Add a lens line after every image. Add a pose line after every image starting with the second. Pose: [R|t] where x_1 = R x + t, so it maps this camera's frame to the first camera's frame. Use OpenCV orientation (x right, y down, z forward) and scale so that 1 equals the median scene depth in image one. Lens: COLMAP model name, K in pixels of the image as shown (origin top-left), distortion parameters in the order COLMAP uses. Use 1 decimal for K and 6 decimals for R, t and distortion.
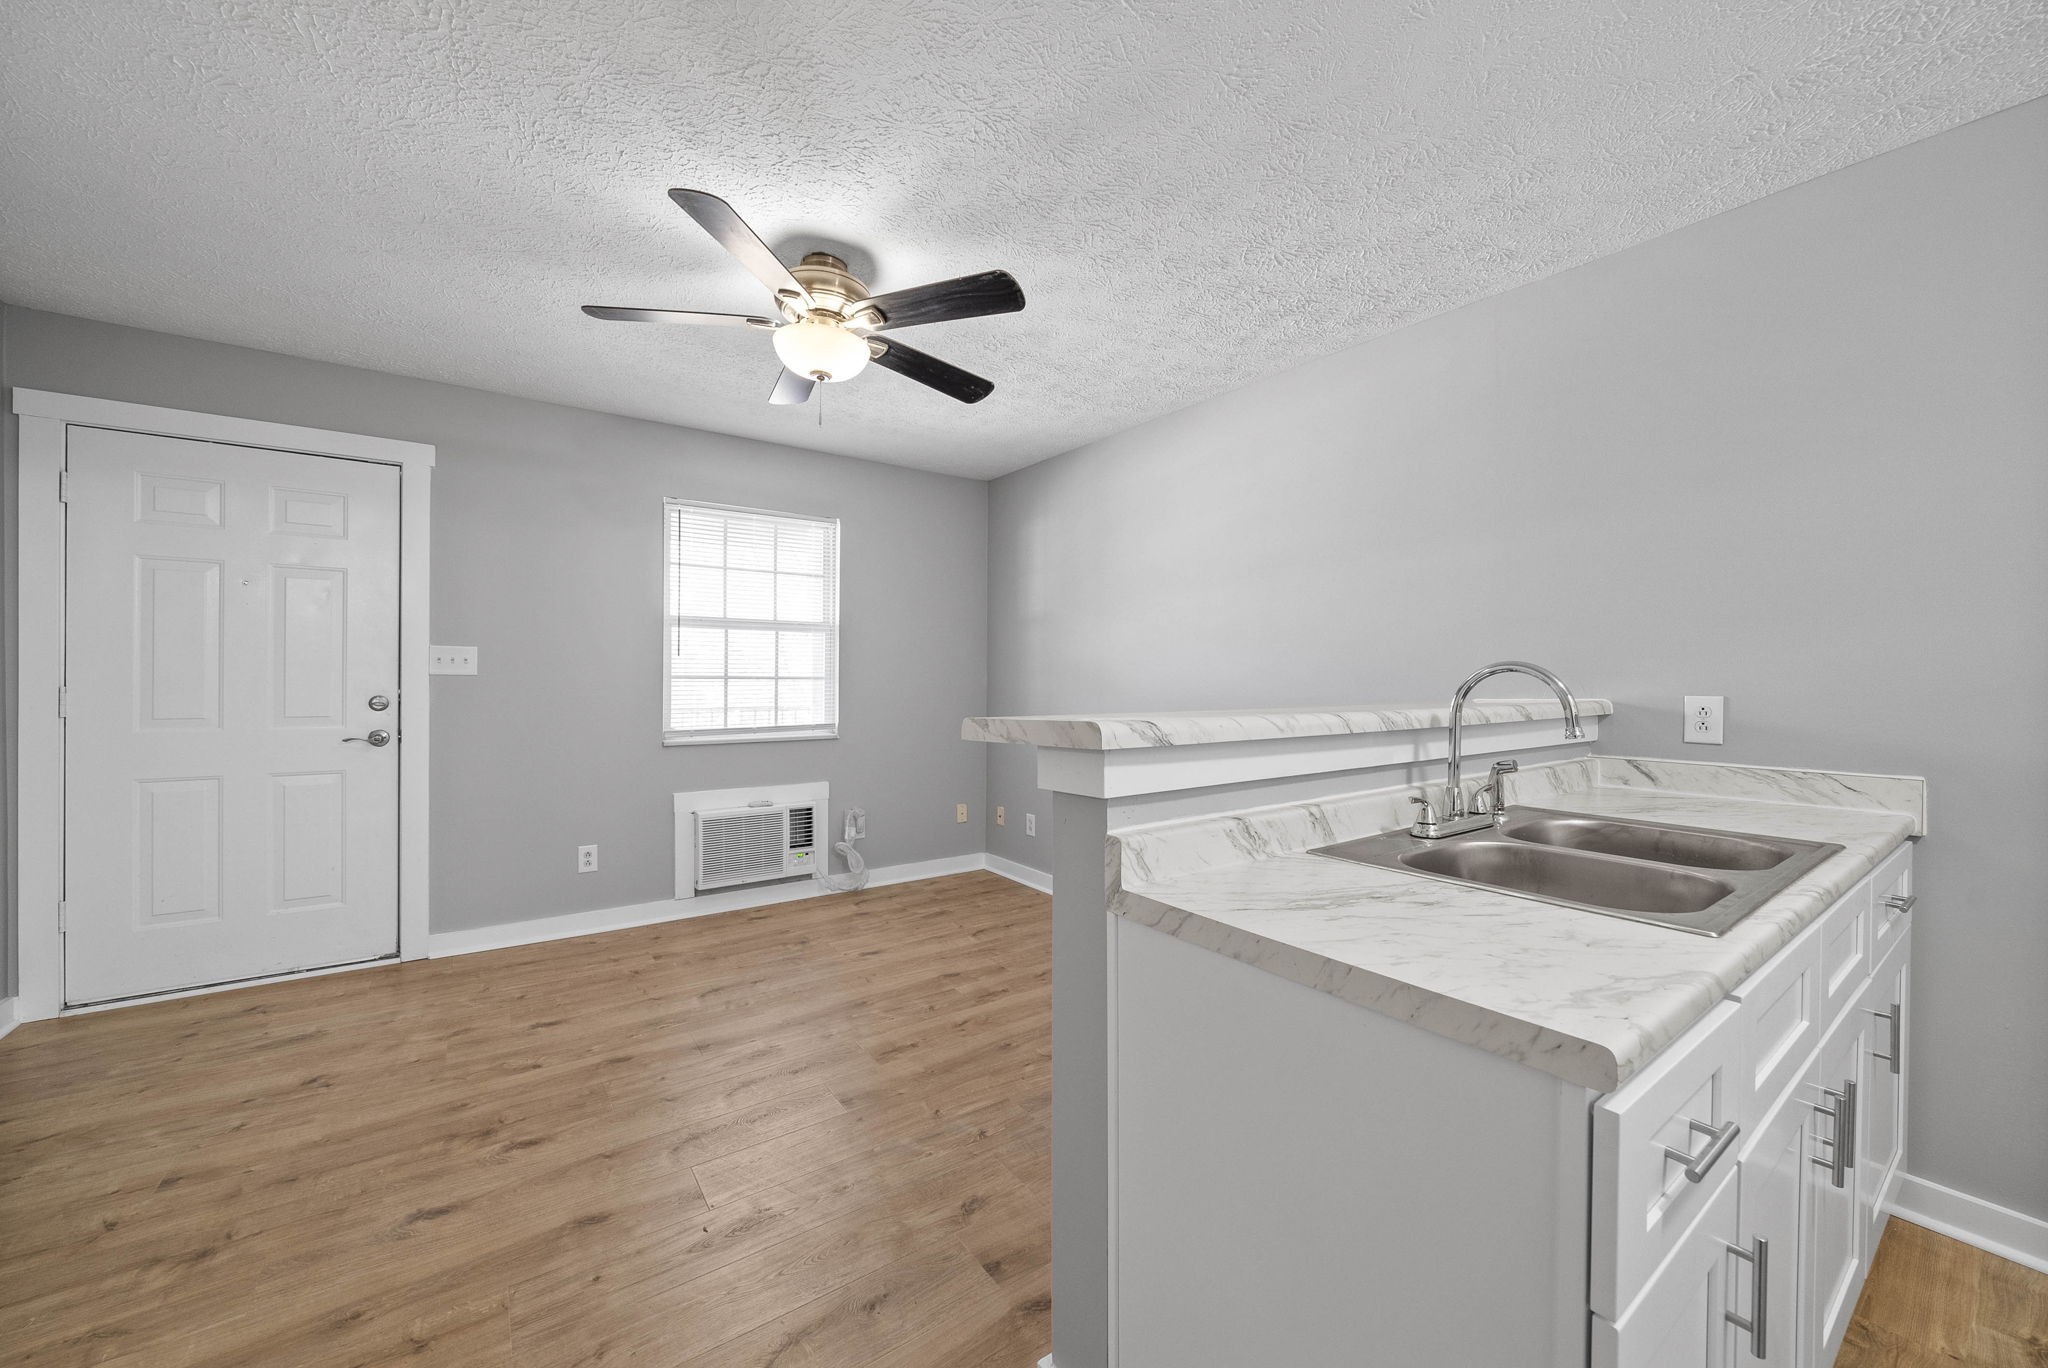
lens RADIAL K [[767.6, 0, 1024.0], [0, 767.6, 684.0], [0, 0, 1]] dist [-0.007943, -0.000022]
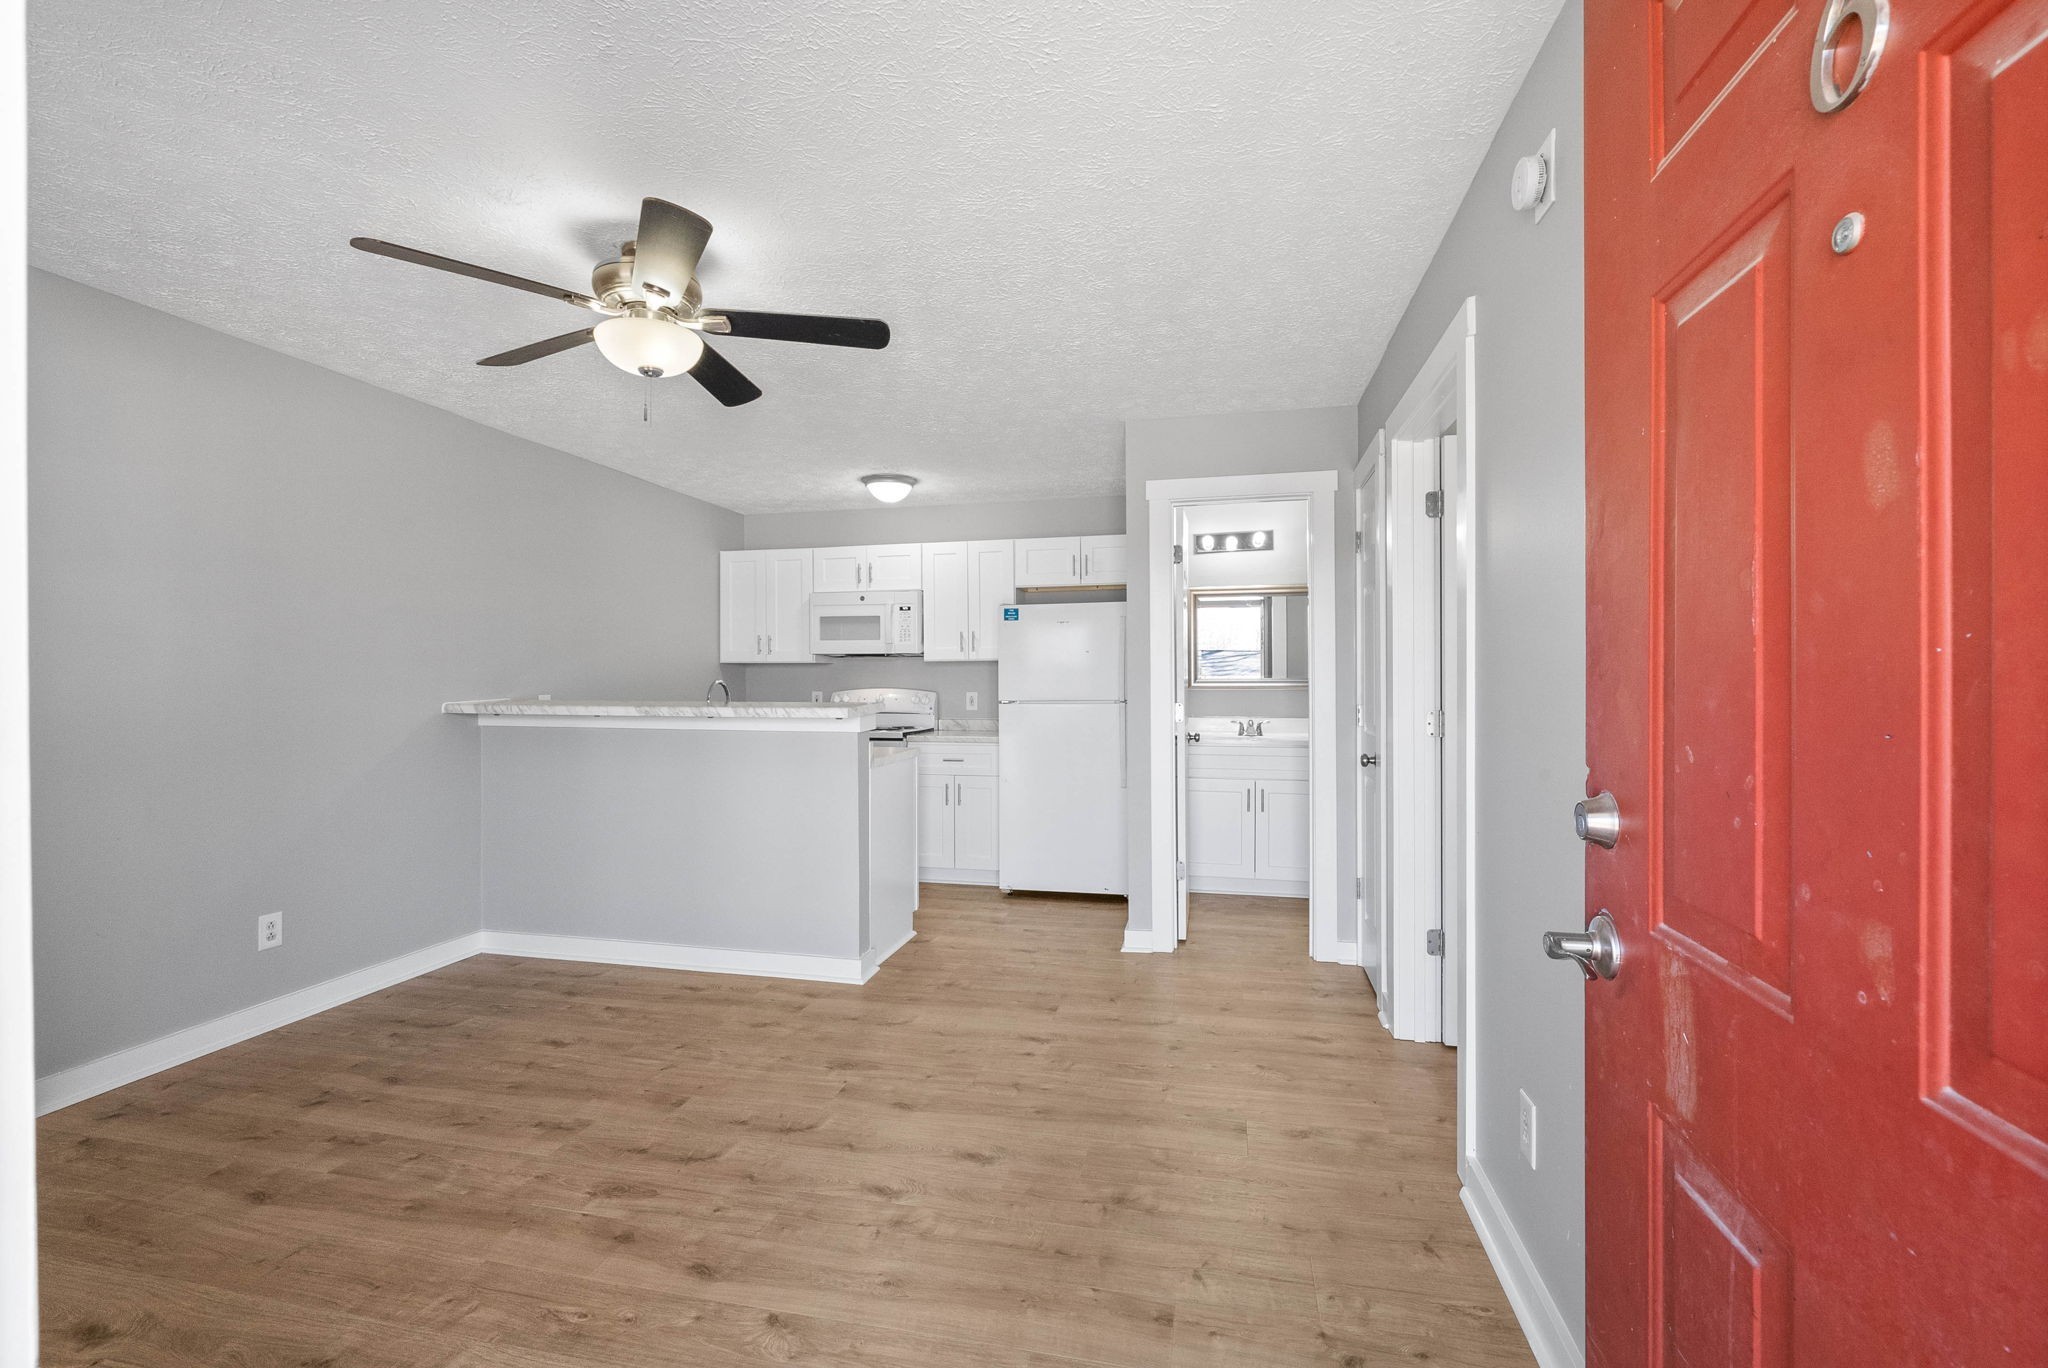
lens RADIAL K [[869.1, 0, 1025.8], [0, 869.1, 680.7], [0, 0, 1]] dist [-0.001893, 0.000018]
pose [[-0.664257, -0.006527, 0.747476, -0.960151], [0.005927, 0.999884, 0.013999, -0.027905], [-0.747481, 0.013729, -0.664141, 0.961073]]
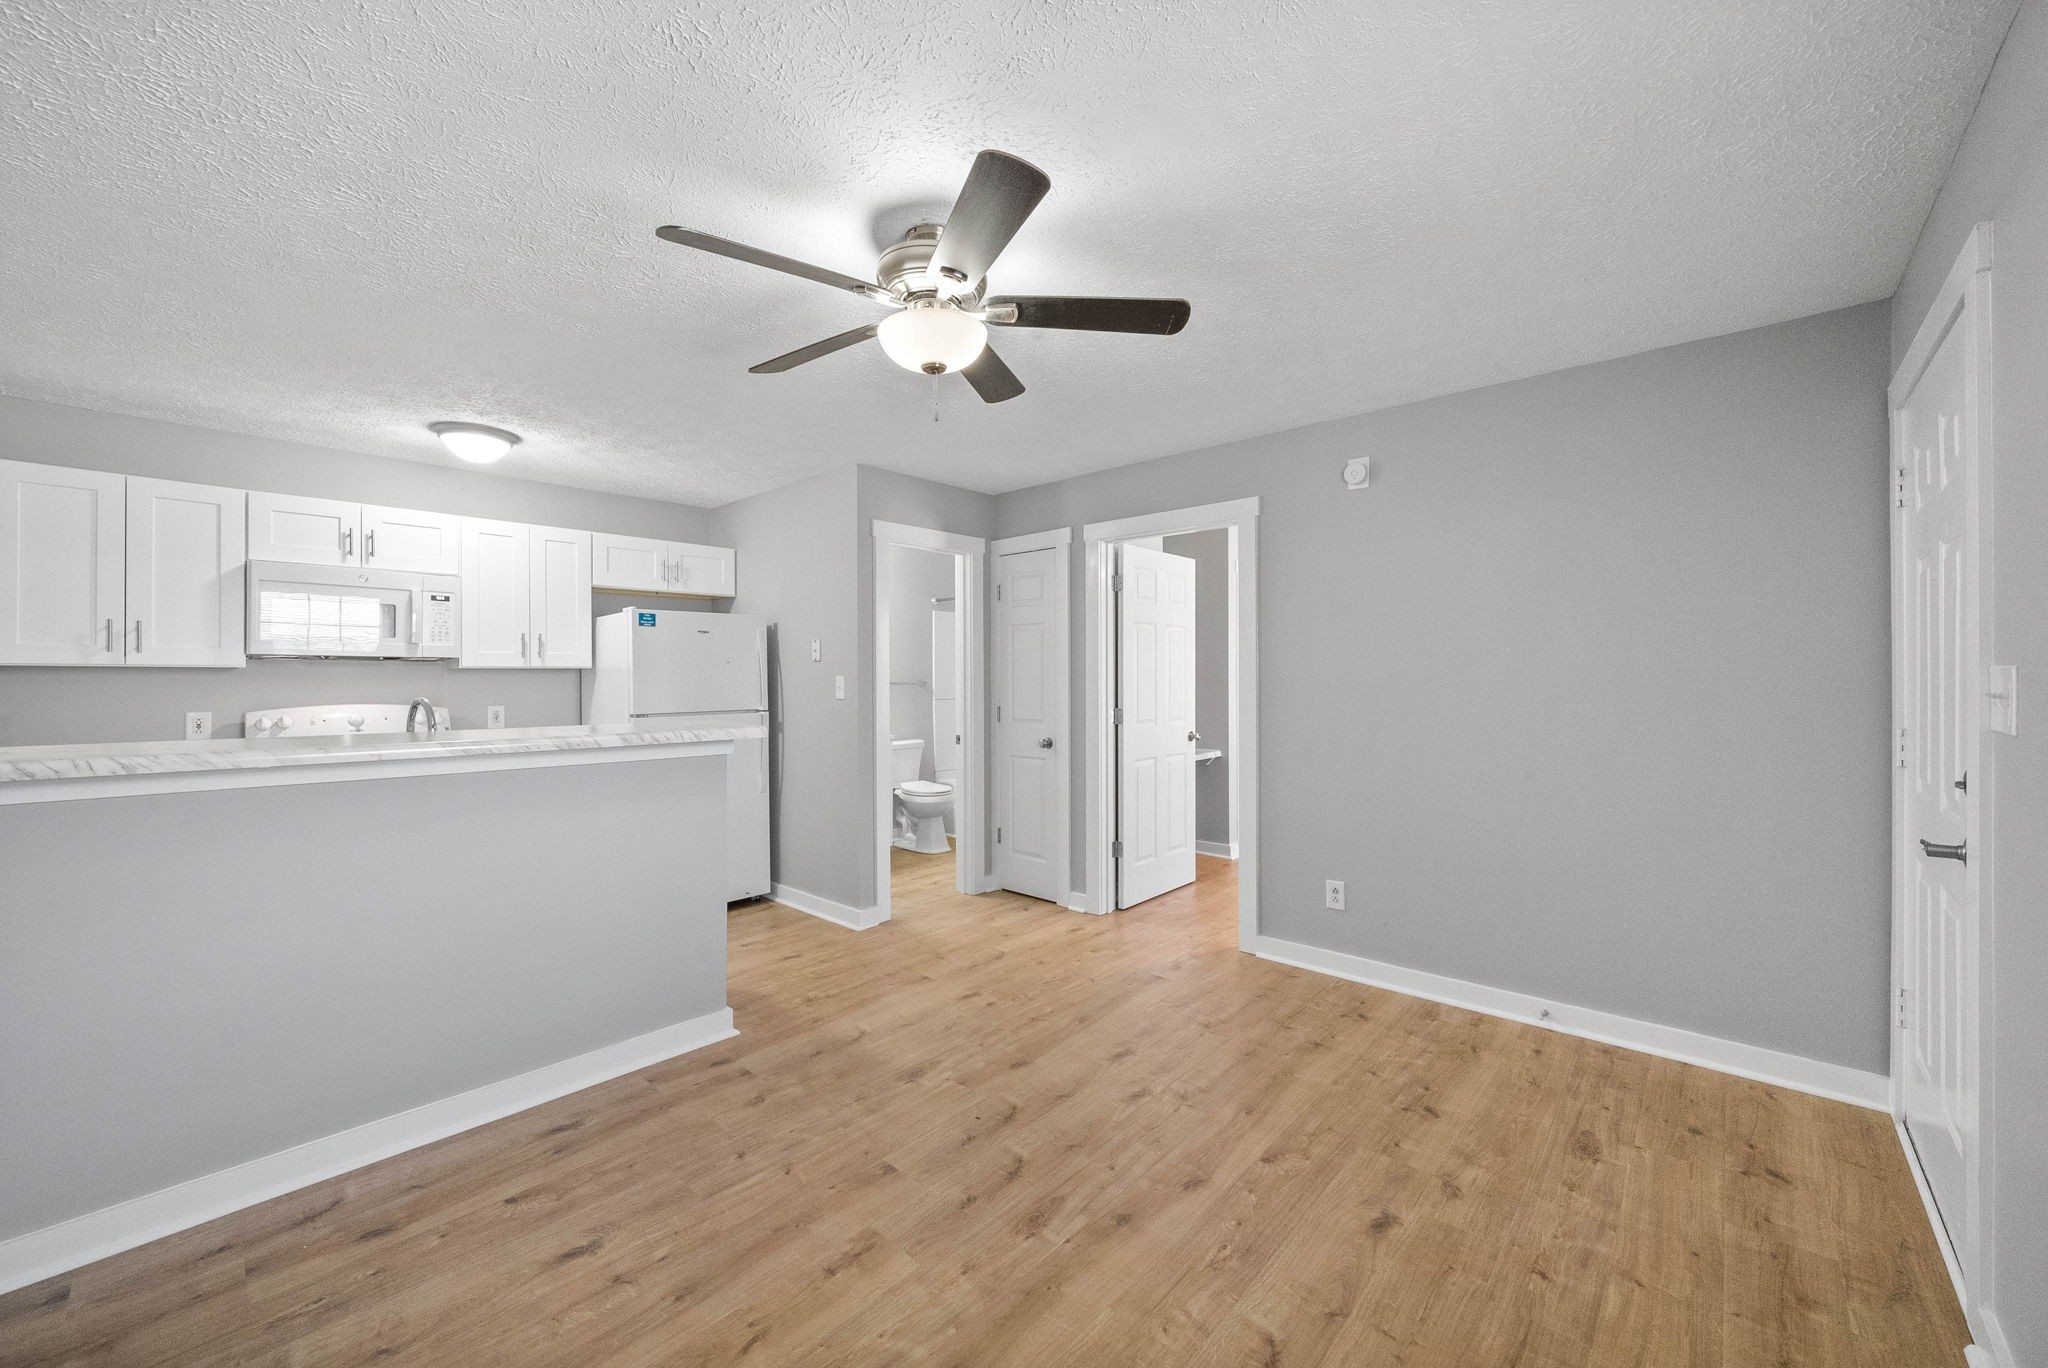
lens RADIAL K [[787.3, 0, 1024.3], [0, 787.3, 674.0], [0, 0, 1]] dist [-0.007166, -0.000037]
pose [[-0.977442, -0.005127, -0.211140, -0.126756], [-0.005943, 0.999977, 0.003230, -0.043468], [0.211118, 0.004412, -0.977451, 1.331117]]
